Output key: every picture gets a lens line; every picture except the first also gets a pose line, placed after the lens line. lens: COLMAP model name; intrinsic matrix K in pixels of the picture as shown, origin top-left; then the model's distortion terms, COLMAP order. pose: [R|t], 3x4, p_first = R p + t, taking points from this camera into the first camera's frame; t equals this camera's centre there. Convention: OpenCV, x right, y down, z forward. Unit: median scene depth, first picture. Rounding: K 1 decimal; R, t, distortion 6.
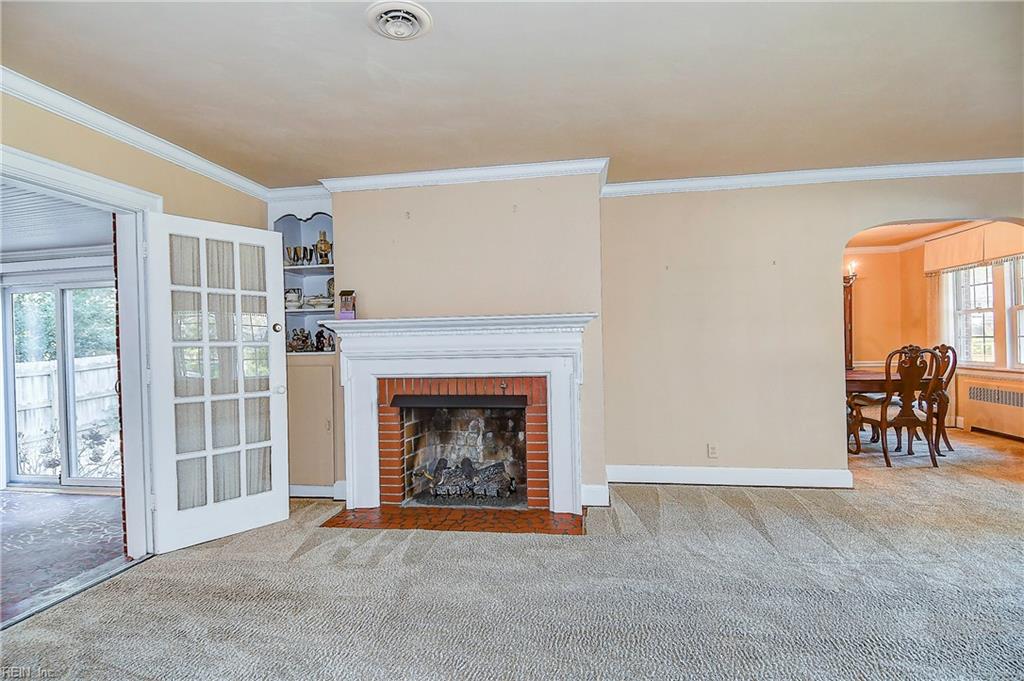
lens RADIAL K [[528.0, 0, 506.5], [0, 528.0, 345.0], [0, 0, 1]] dist [0.045432, -0.053089]
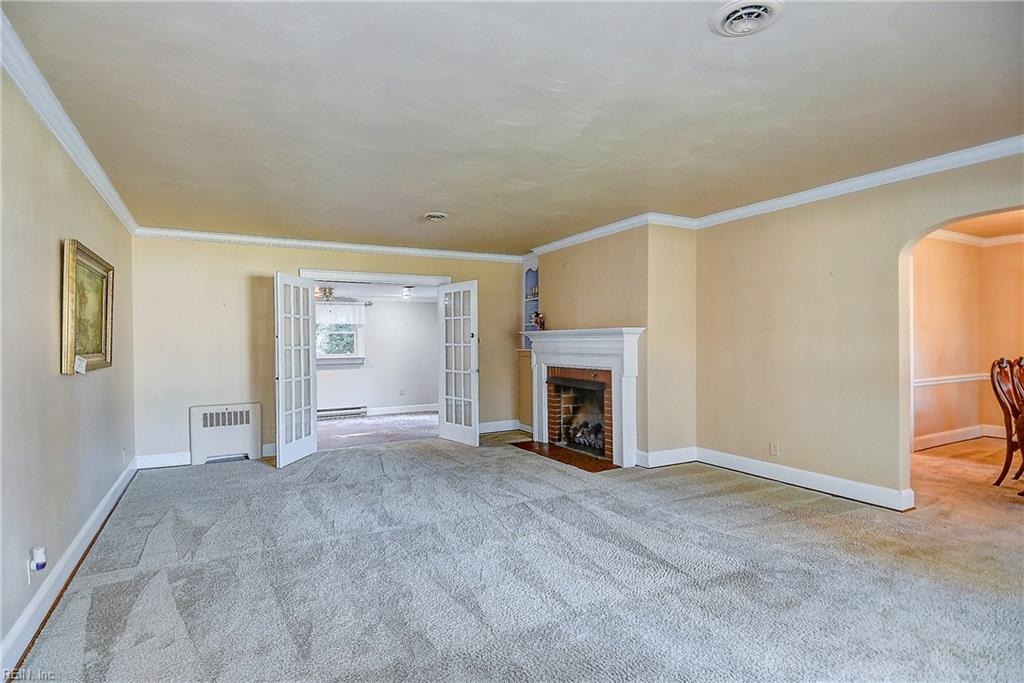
lens RADIAL K [[528.0, 0, 506.5], [0, 528.0, 346.0], [0, 0, 1]] dist [0.045432, -0.053089]
pose [[0.610928, 0.022480, -0.791367, 0.966248], [-0.010229, 0.999737, 0.020503, -0.032031], [0.791620, -0.004431, 0.610997, -0.114226]]
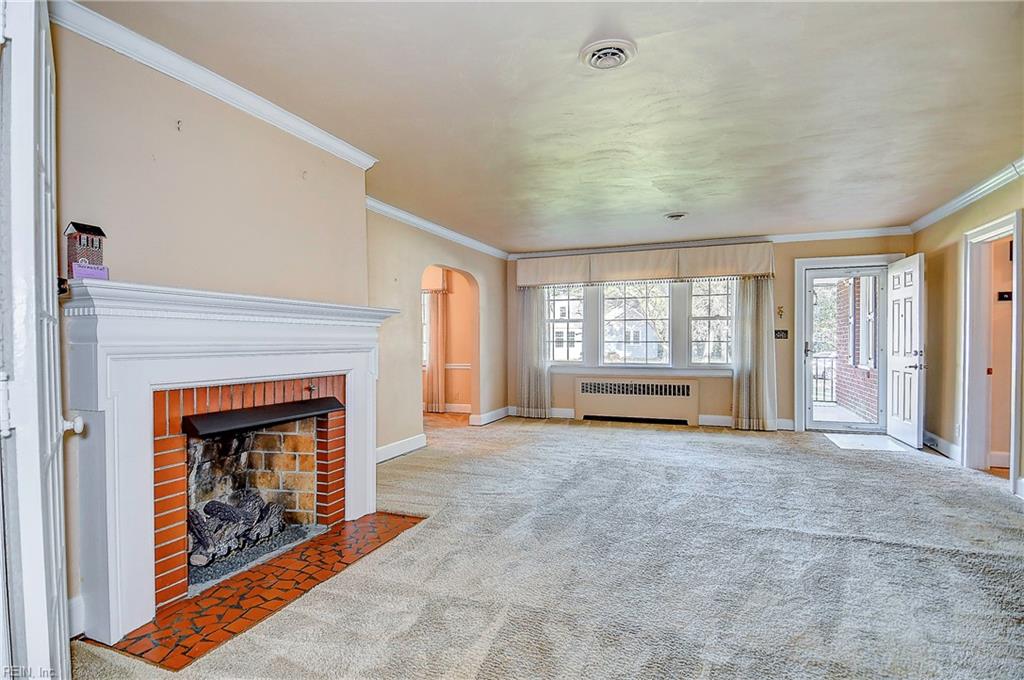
lens RADIAL K [[528.0, 0, 506.5], [0, 528.0, 344.5], [0, 0, 1]] dist [0.045432, -0.053089]
pose [[0.217214, 0.015190, 0.976006, -0.699250], [0.004435, 0.999853, -0.016548, 0.022899], [-0.976114, 0.007923, 0.217115, 0.490234]]
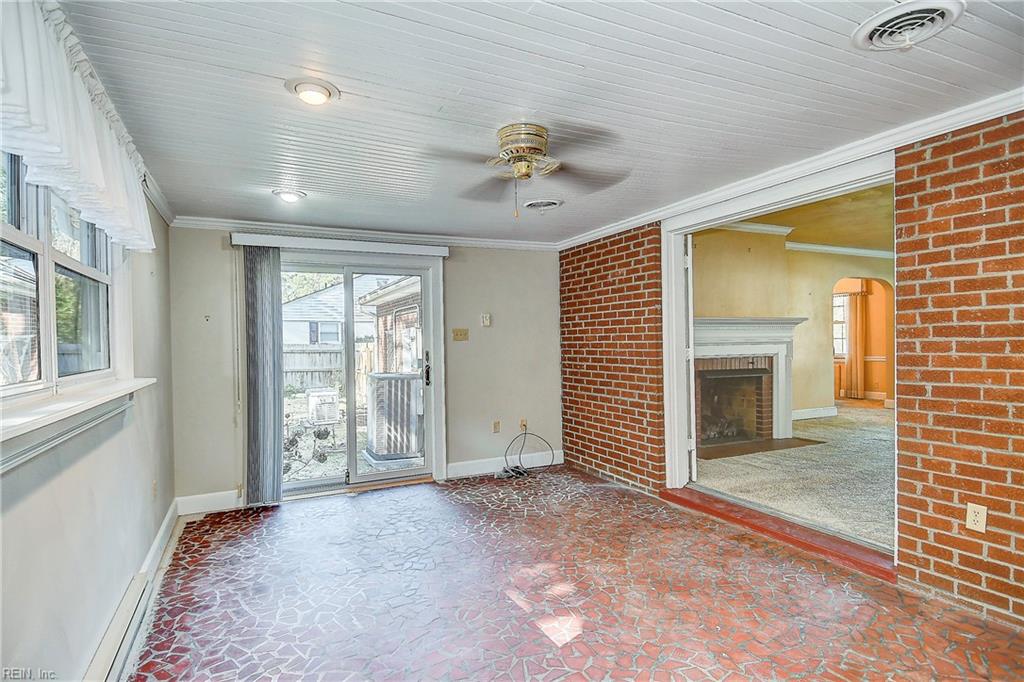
lens RADIAL K [[528.0, 0, 506.5], [0, 528.0, 345.5], [0, 0, 1]] dist [0.045432, -0.053089]
pose [[0.827822, 0.006234, 0.560957, -1.403096], [-0.000698, 0.999949, -0.010082, 0.038788], [-0.560991, 0.007954, 0.827784, 0.095549]]
